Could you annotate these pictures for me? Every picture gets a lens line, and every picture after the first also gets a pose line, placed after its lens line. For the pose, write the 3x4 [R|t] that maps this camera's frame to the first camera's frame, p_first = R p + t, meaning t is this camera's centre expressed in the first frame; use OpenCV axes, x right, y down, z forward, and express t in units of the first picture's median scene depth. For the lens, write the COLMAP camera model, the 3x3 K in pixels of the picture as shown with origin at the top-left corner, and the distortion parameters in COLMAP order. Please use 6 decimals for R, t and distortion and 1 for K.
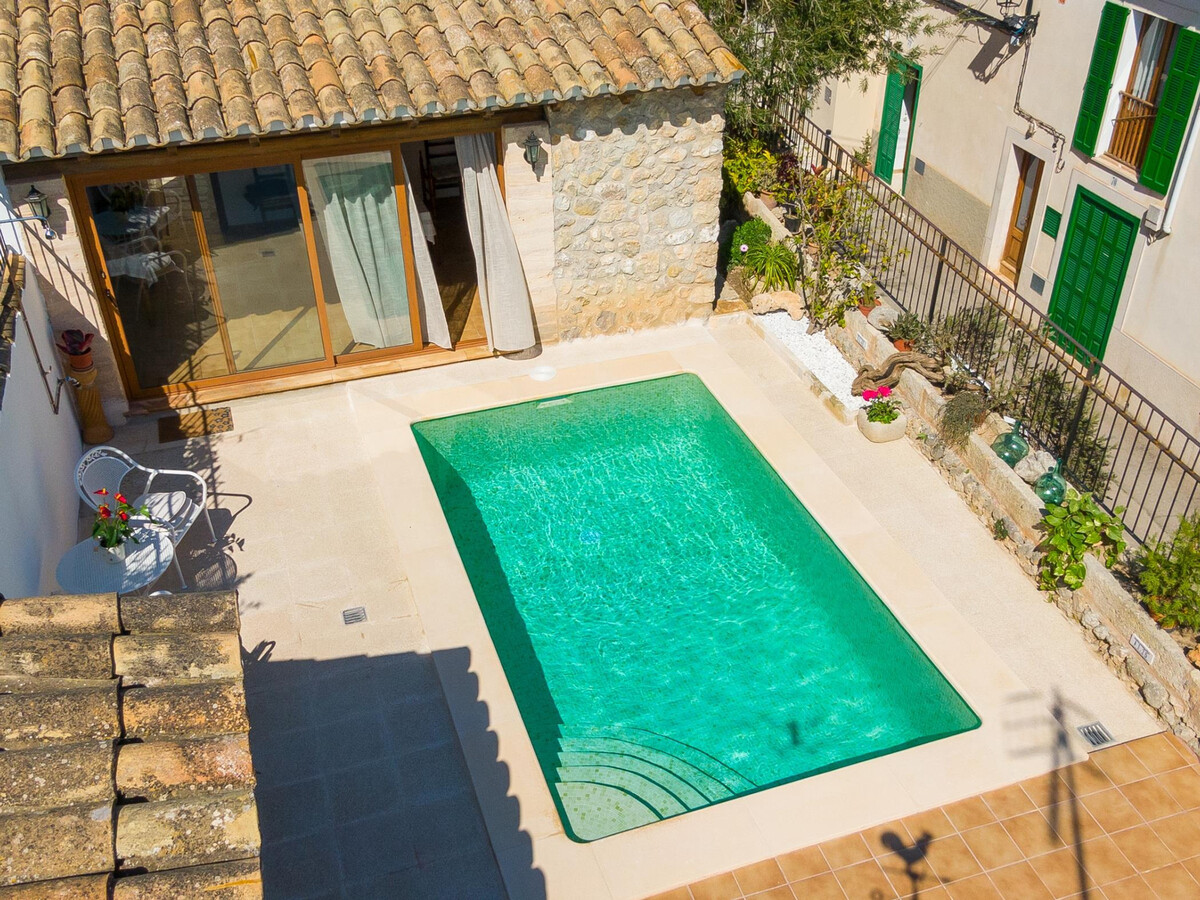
lens RADIAL K [[1133.2, 0, 592.7], [0, 1133.2, 469.0], [0, 0, 1]] dist [0.021946, 0.000000]
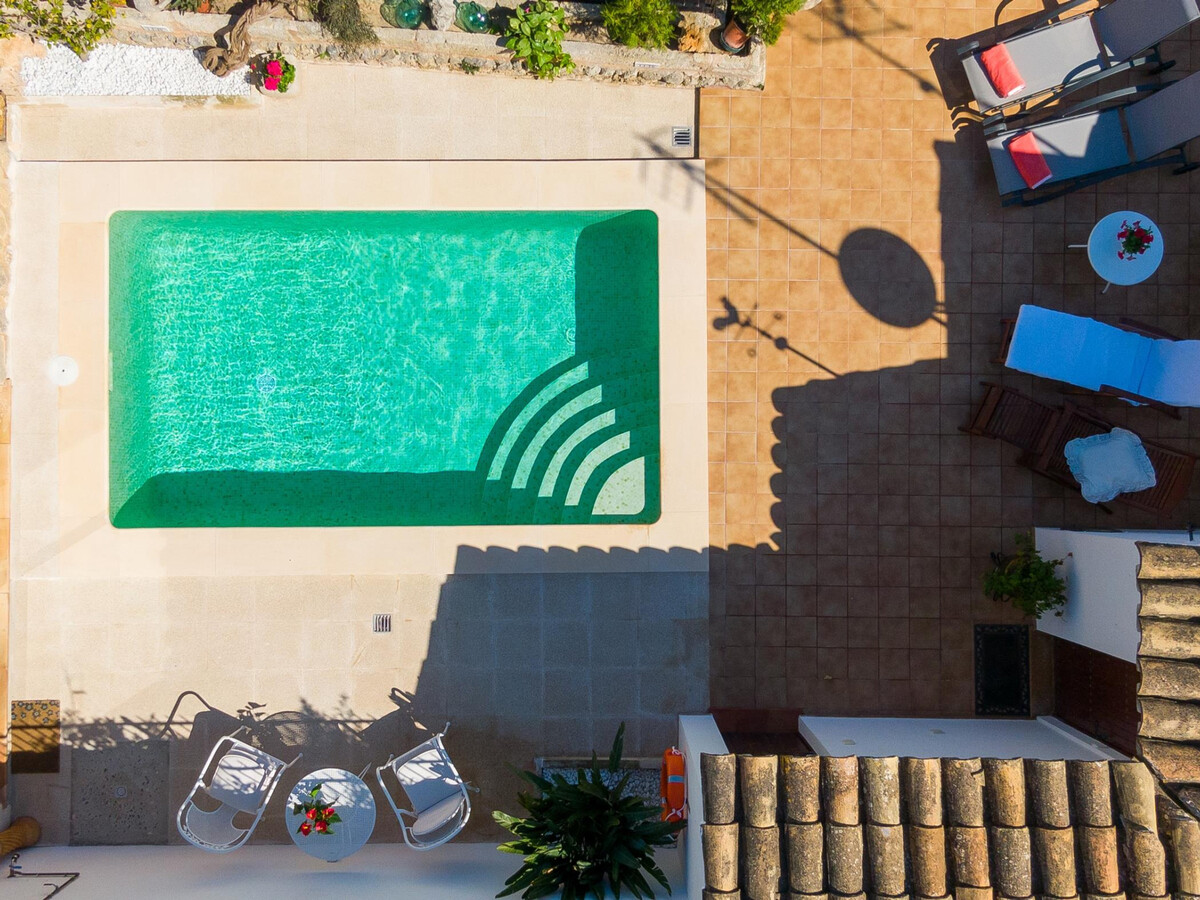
lens RADIAL K [[1133.2, 0, 595.4], [0, 1133.2, 459.6], [0, 0, 1]] dist [0.021946, 0.000000]
pose [[0.313702, -0.949244, 0.022929, 0.000301], [0.543456, 0.199296, 0.815437, -0.618120], [-0.778619, -0.243343, 0.578392, 0.127352]]
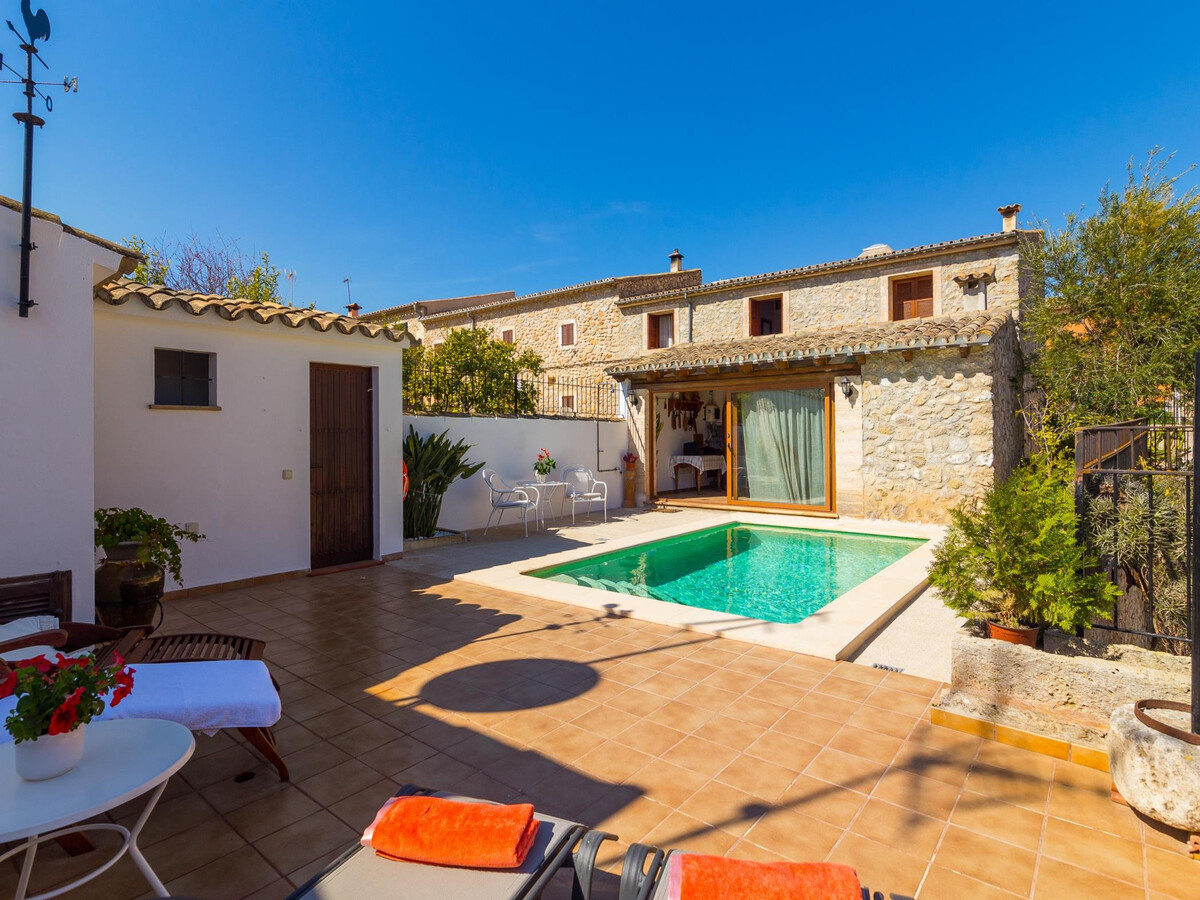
lens RADIAL K [[616.1, 0, 599.2], [0, 616.1, 437.1], [0, 0, 1]] dist [0.001650, -0.000619]
pose [[0.540316, 0.008426, -0.841420, 0.523475], [-0.478442, 0.825660, -0.298963, 0.239298], [0.692208, 0.564105, 0.450149, 0.346190]]
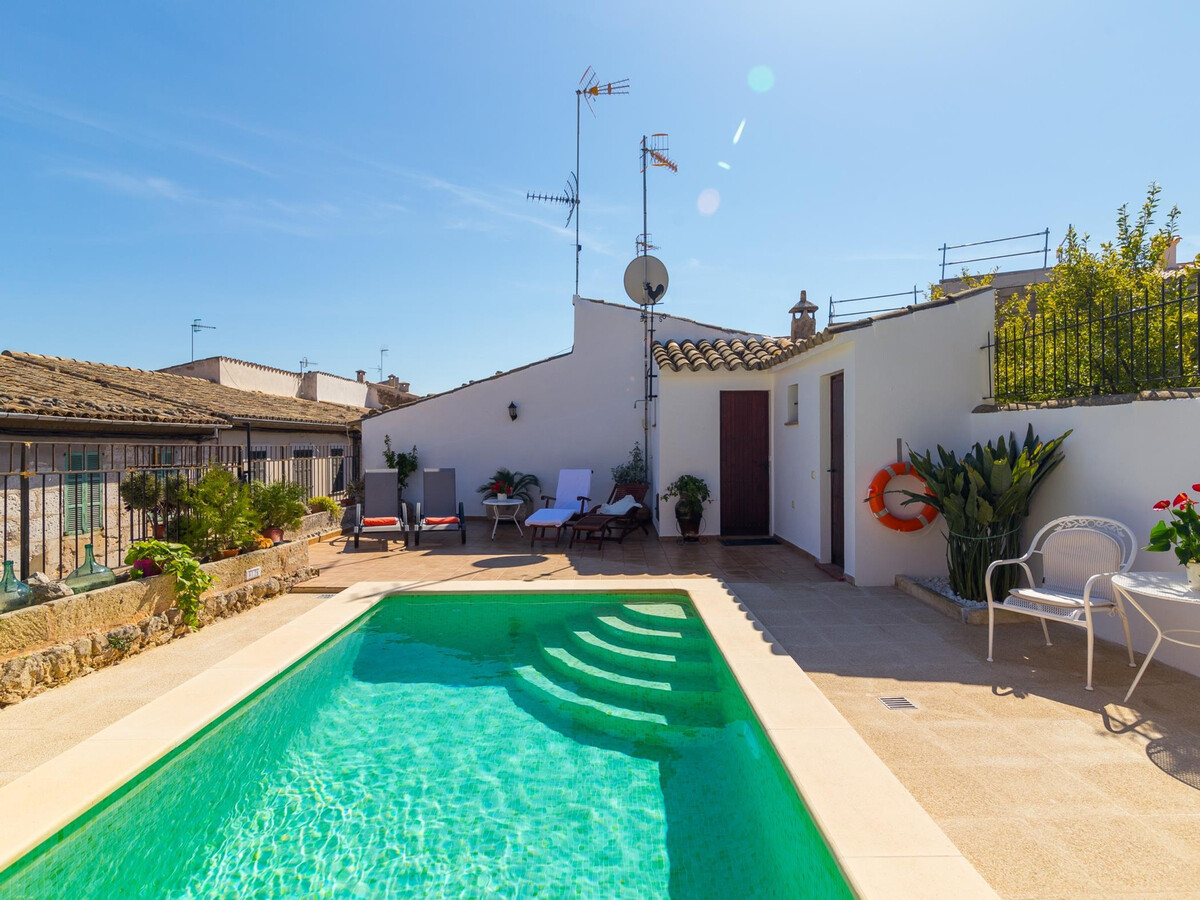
lens RADIAL K [[625.4, 0, 610.3], [0, 625.4, 444.9], [0, 0, 1]] dist [0.001249, -0.001966]
pose [[-0.948790, 0.012883, 0.315646, -0.127429], [0.191177, 0.818853, 0.541230, -0.219871], [-0.251495, 0.573858, -0.779383, 1.012390]]
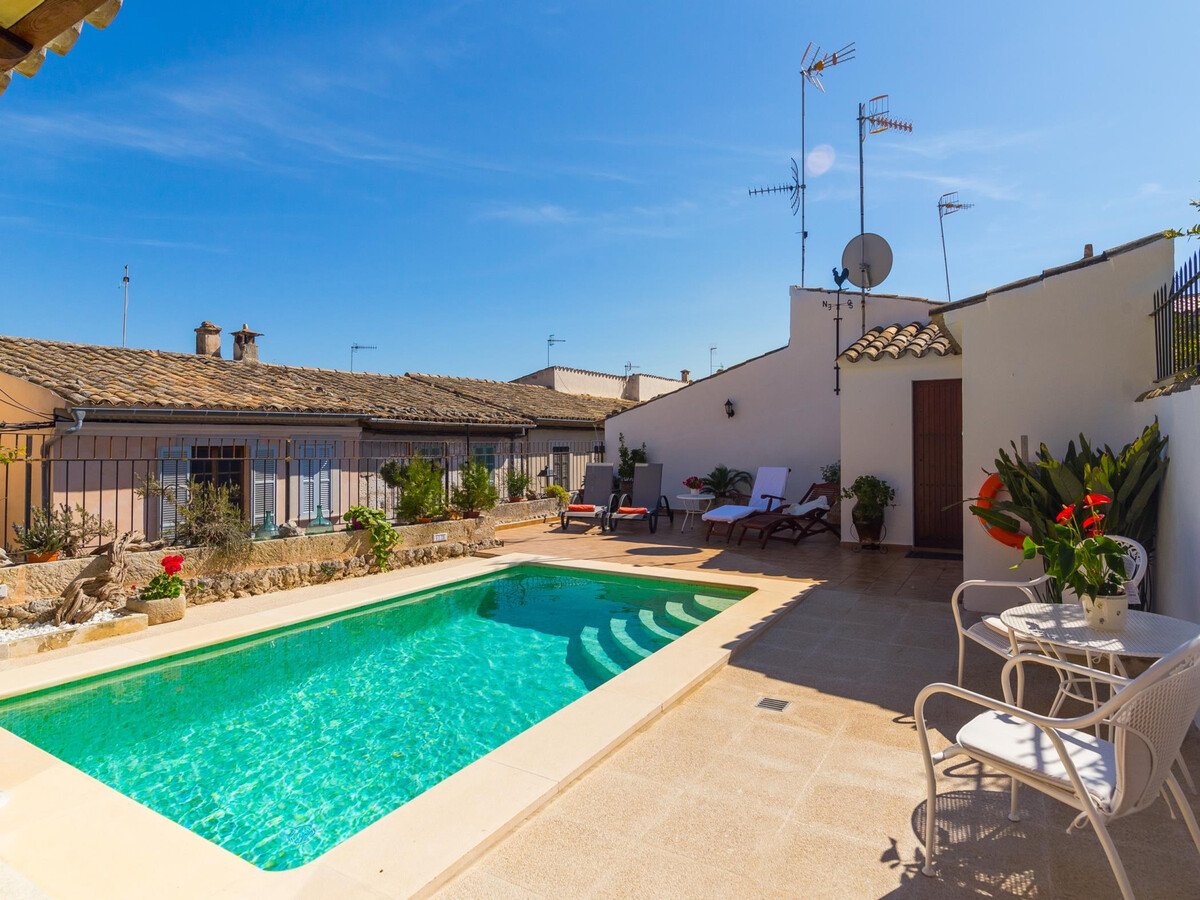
lens RADIAL K [[657.9, 0, 608.2], [0, 657.9, 438.3], [0, 0, 1]] dist [0.001538, -0.001396]
pose [[-0.643790, 0.014911, 0.765057, -0.380210], [0.444268, 0.821325, 0.357841, -0.174645], [-0.623025, 0.570265, -0.535385, 0.952043]]
